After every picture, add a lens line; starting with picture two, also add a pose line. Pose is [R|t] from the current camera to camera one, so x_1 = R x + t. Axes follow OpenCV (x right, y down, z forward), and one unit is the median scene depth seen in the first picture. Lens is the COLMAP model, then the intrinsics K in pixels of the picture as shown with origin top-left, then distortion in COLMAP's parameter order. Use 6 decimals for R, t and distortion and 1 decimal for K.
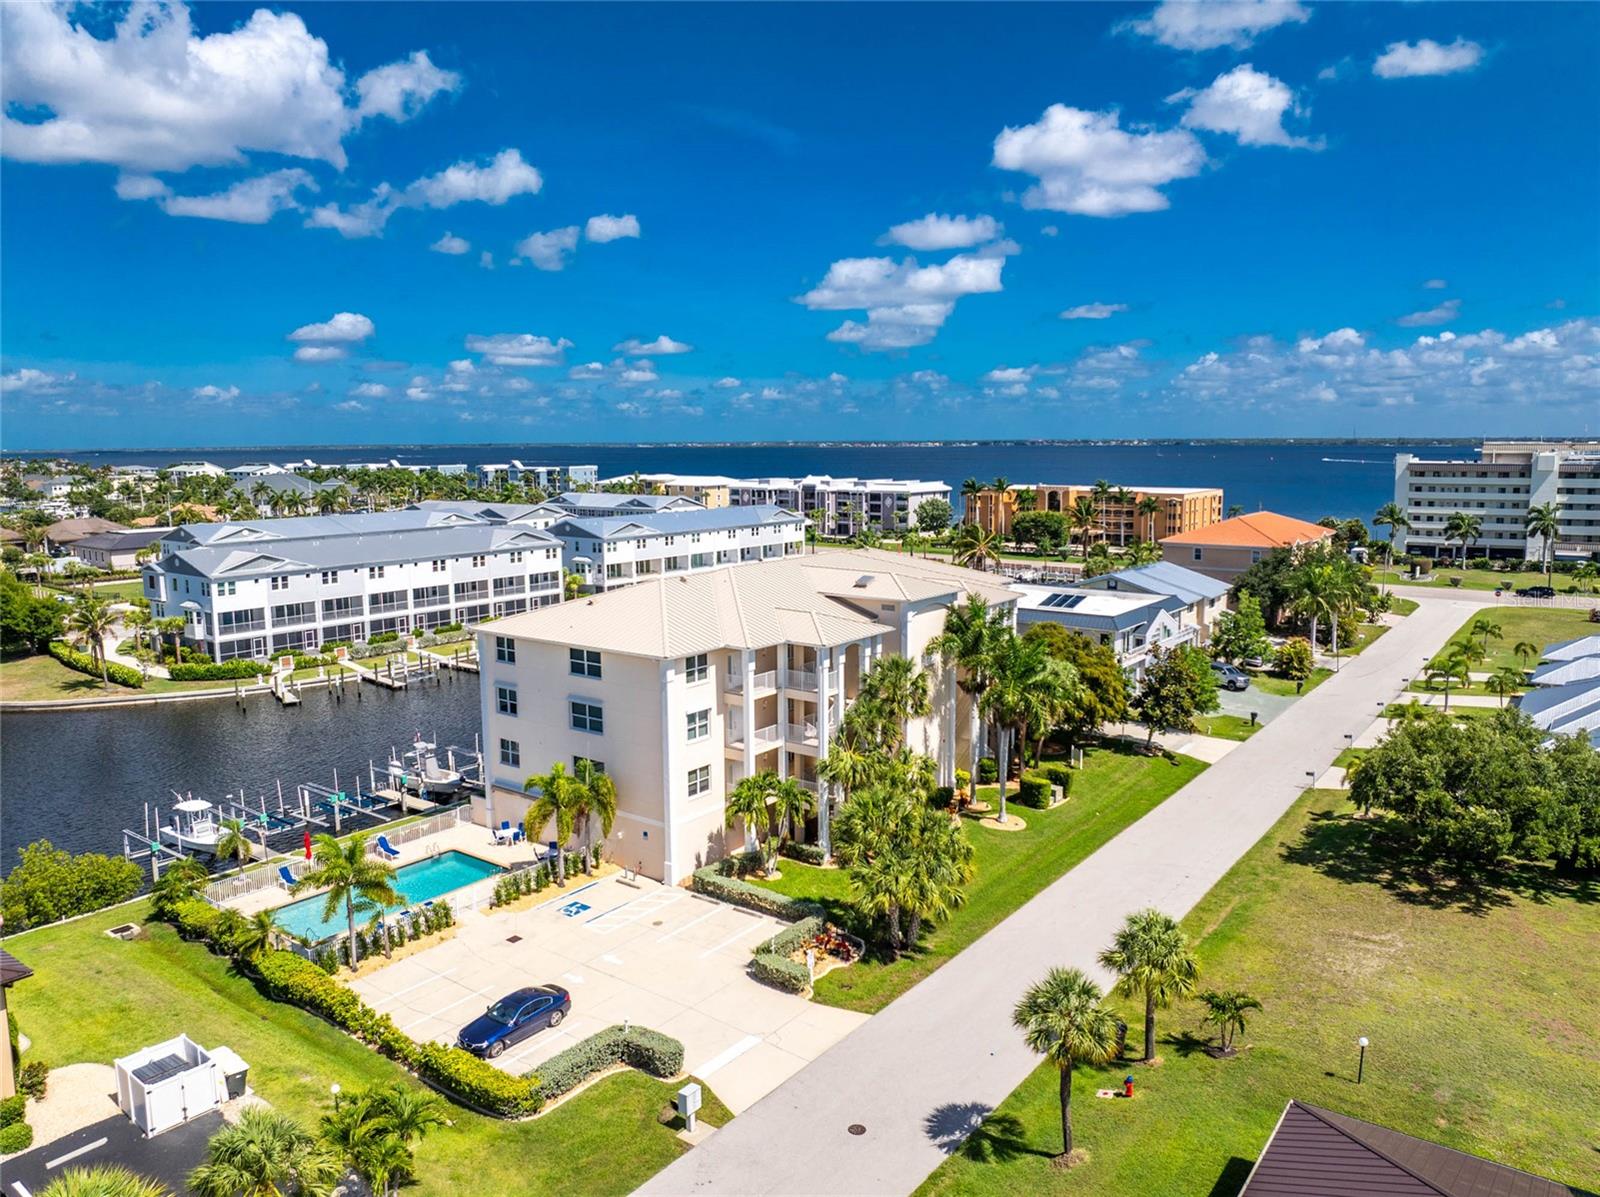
lens RADIAL K [[1126.6, 0, 806.8], [0, 1126.6, 598.7], [0, 0, 1]] dist [-0.033201, -0.006942]
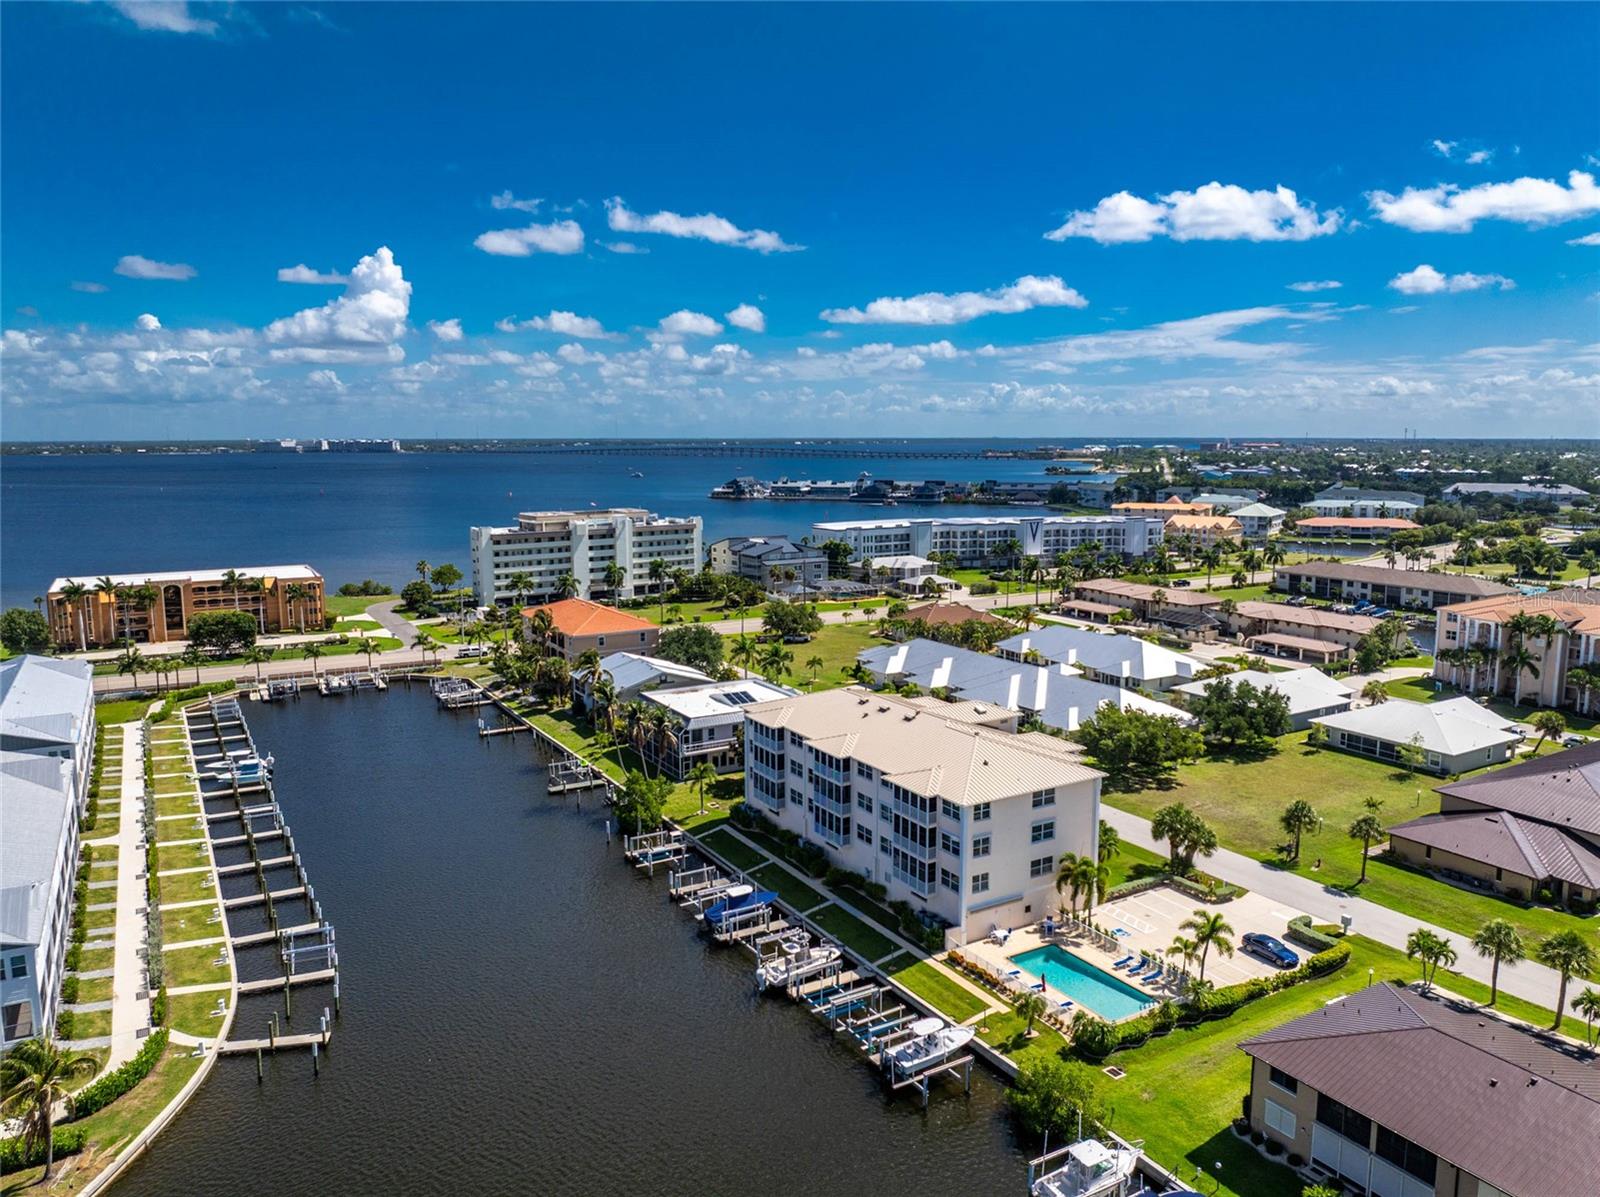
lens RADIAL K [[1119.2, 0, 803.8], [0, 1119.2, 594.4], [0, 0, 1]] dist [-0.031953, -0.005162]
pose [[0.381819, -0.120639, 0.916330, -1.550346], [0.125625, 0.989017, 0.077863, -0.348854], [-0.915660, 0.085385, 0.392781, 0.608719]]
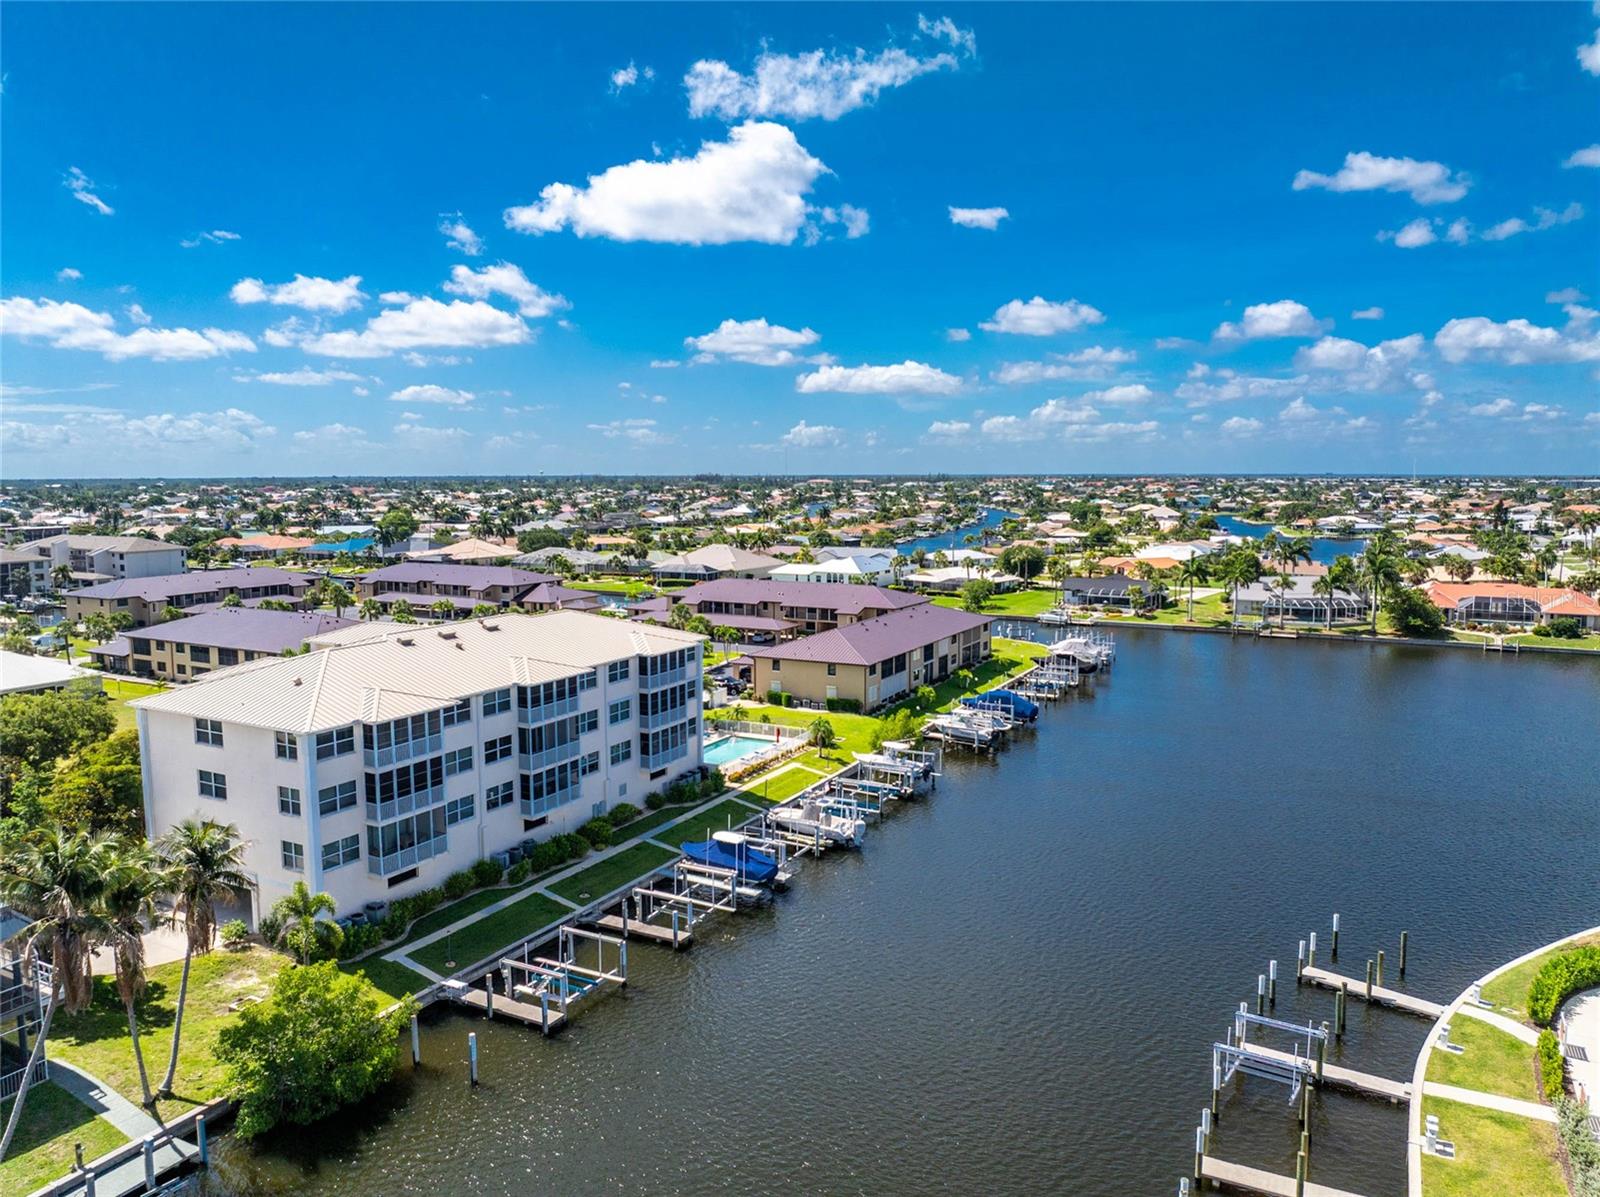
lens RADIAL K [[1126.7, 0, 802.5], [0, 1126.7, 593.8], [0, 0, 1]] dist [-0.031063, -0.008536]
pose [[-0.987490, 0.028824, -0.155023, -0.196220], [-0.009394, 0.970650, 0.240313, -0.355456], [0.157400, 0.238763, -0.958237, 2.296242]]
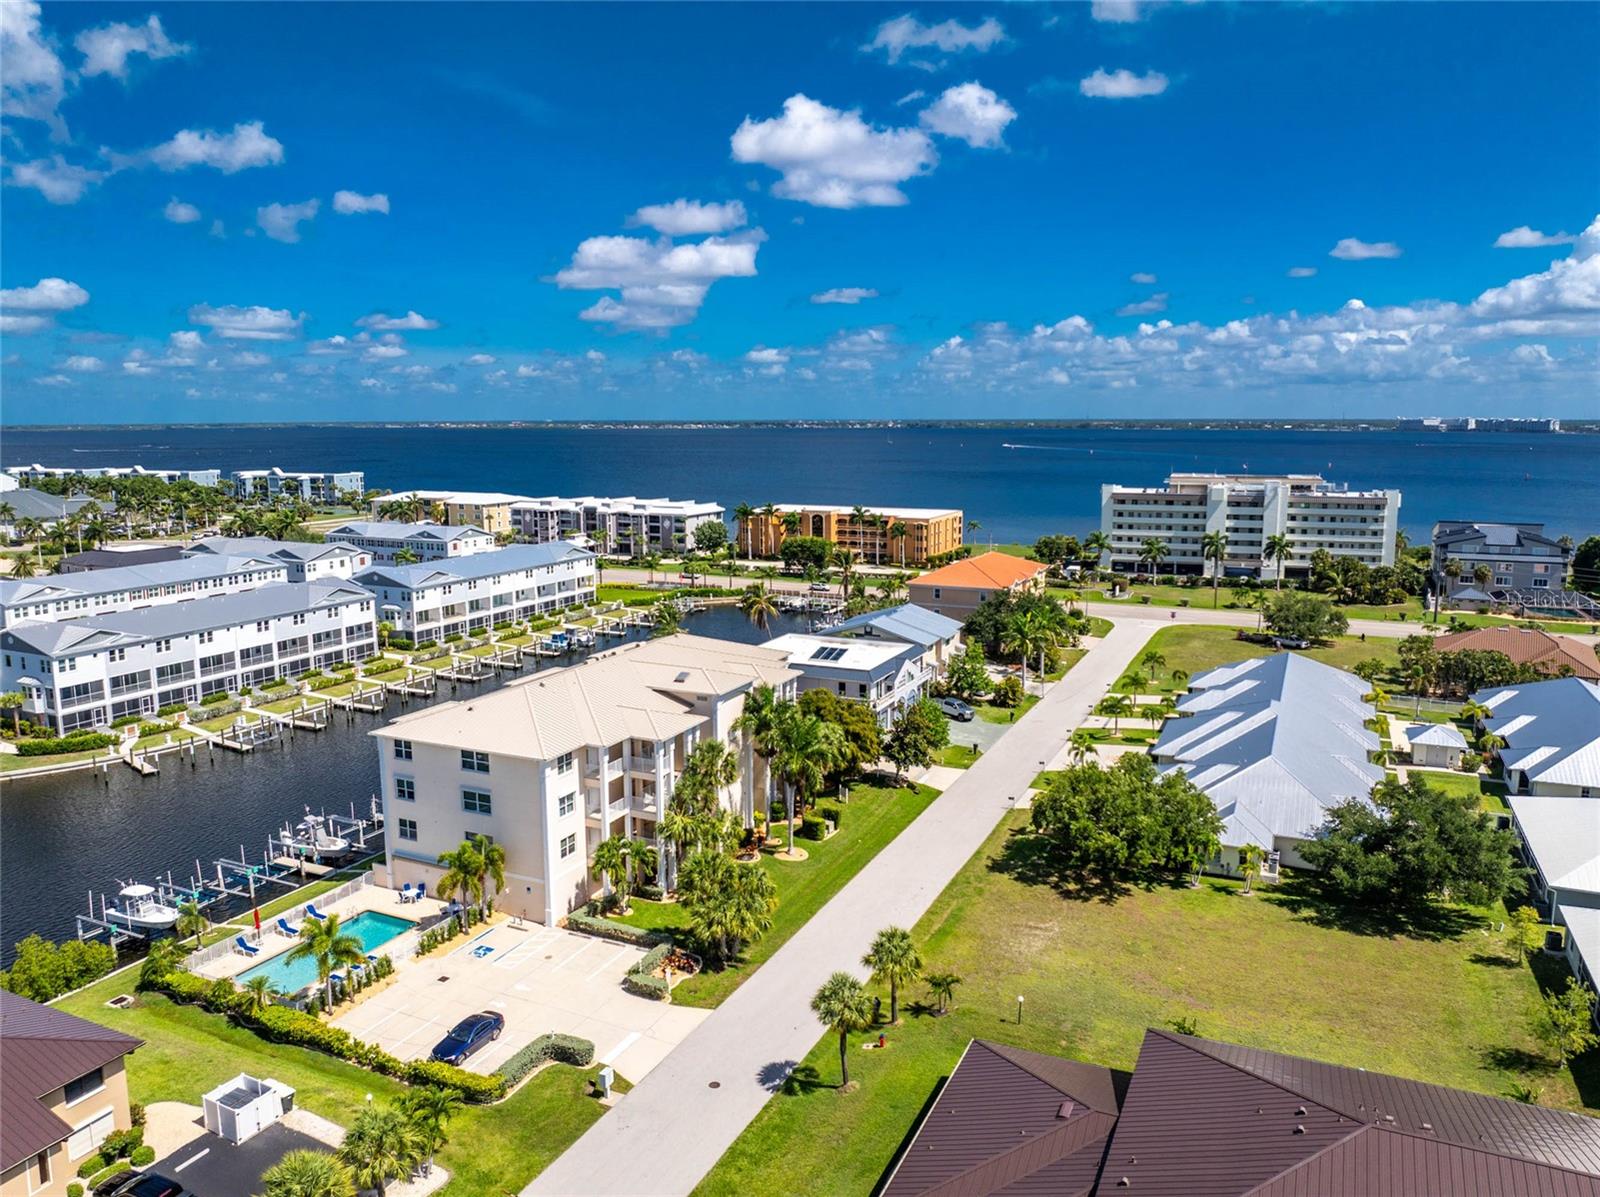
lens RADIAL K [[1123.8, 0, 804.3], [0, 1123.8, 601.6], [0, 0, 1]] dist [-0.032089, -0.006495]
pose [[0.978755, -0.028362, 0.203060, -0.074252], [0.024097, 0.999435, 0.023447, -0.134723], [-0.203611, -0.018056, 0.978885, -0.311331]]
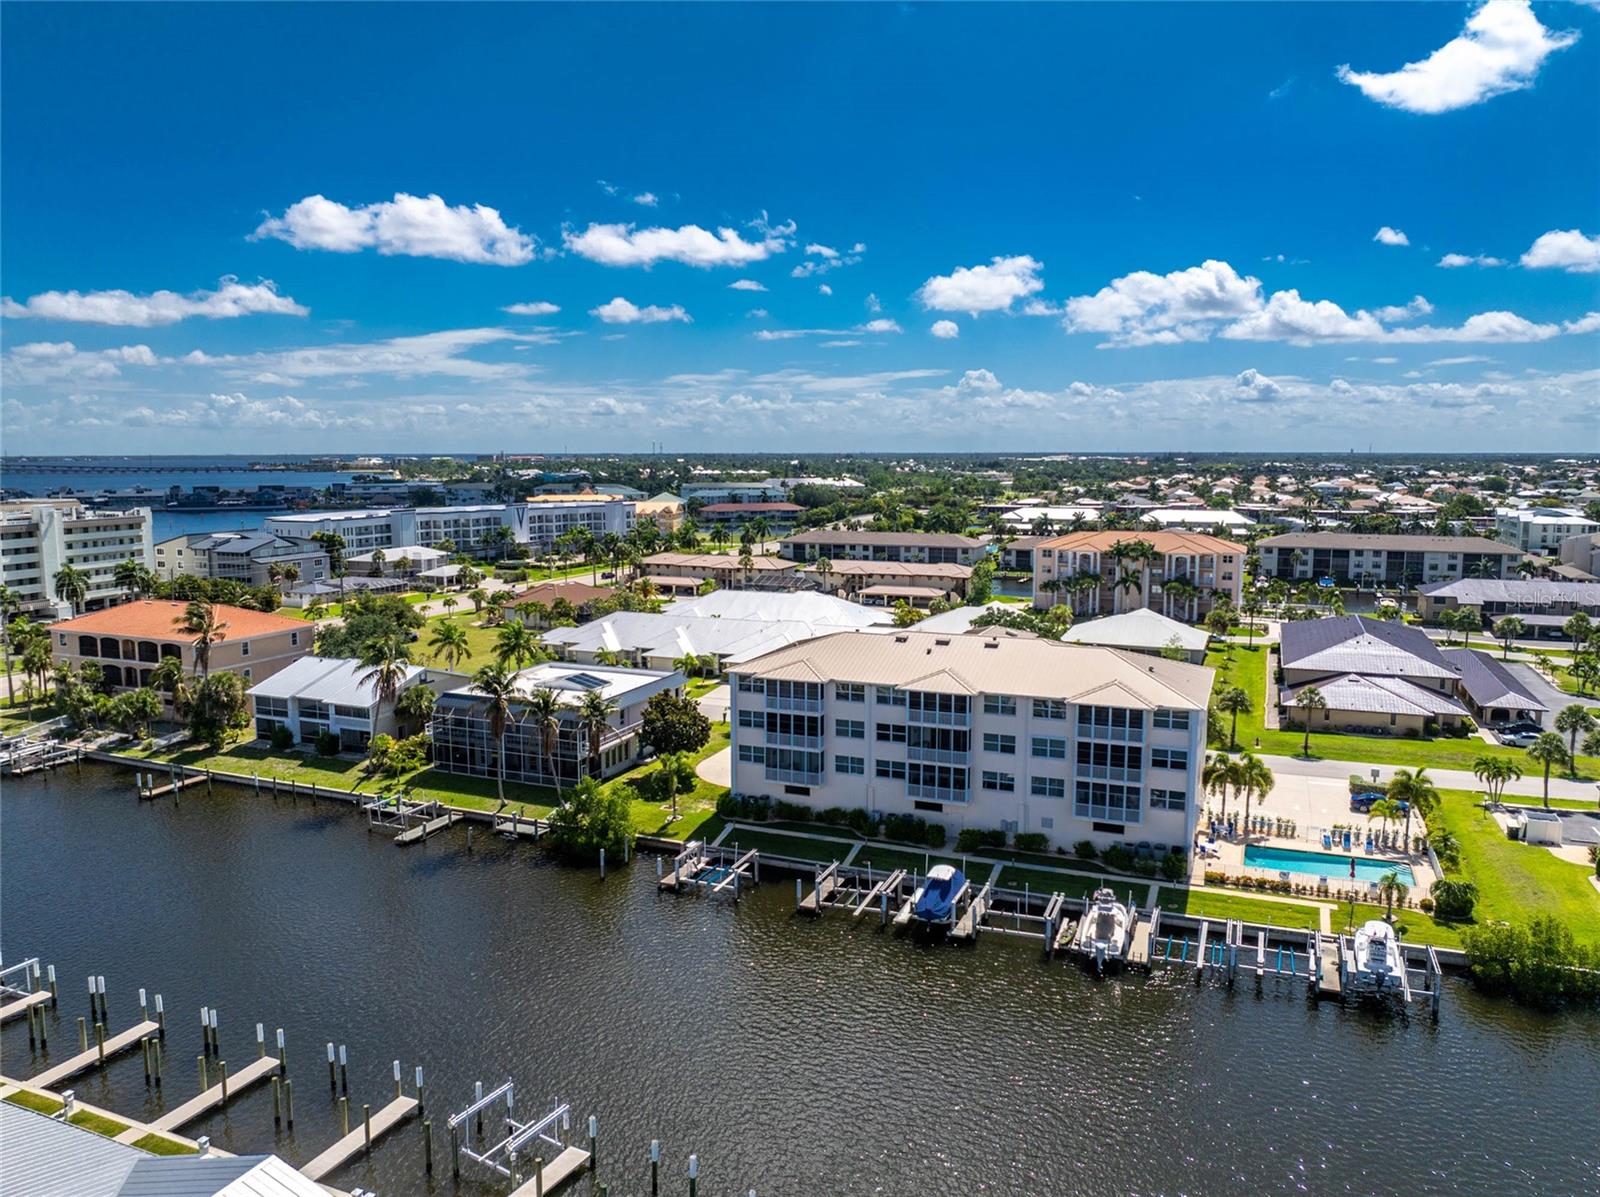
lens RADIAL K [[1126.9, 0, 801.0], [0, 1126.9, 590.1], [0, 0, 1]] dist [-0.037036, -0.009724]
pose [[-0.248416, -0.108609, 0.962545, -1.331831], [0.136162, 0.979913, 0.145709, -0.333638], [-0.959036, 0.167259, -0.228637, 1.646819]]
